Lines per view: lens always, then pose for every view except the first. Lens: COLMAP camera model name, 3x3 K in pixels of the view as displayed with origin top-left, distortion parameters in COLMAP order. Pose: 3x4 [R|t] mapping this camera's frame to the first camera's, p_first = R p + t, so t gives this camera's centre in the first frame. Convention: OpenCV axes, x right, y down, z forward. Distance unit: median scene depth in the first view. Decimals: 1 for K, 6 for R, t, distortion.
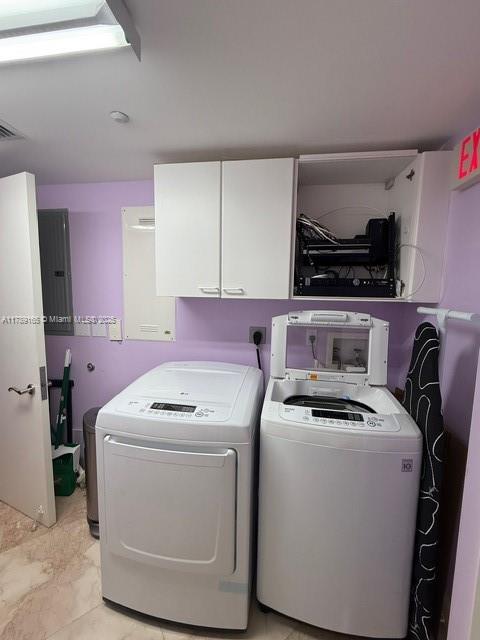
lens RADIAL K [[254.5, 0, 240.0], [0, 254.5, 320.0], [0, 0, 1]] dist [-0.000188, -0.000028]
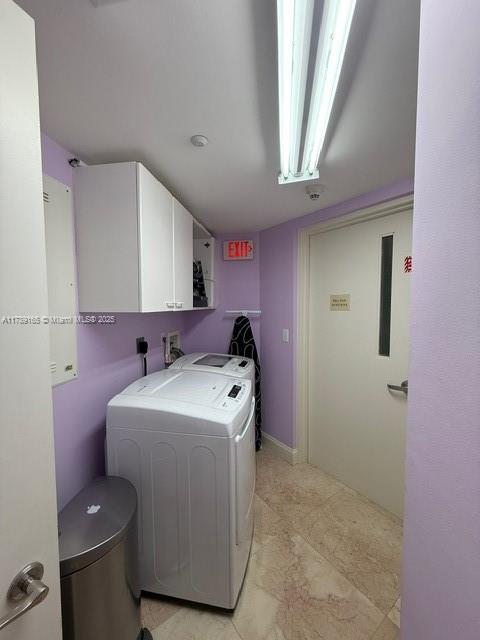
lens RADIAL K [[254.5, 0, 240.0], [0, 254.5, 320.0], [0, 0, 1]] dist [-0.000188, -0.000028]
pose [[0.029725, -0.078982, 0.996433, -1.226118], [0.100934, 0.992015, 0.075621, -0.107252], [-0.994449, 0.098326, 0.037459, 0.677678]]
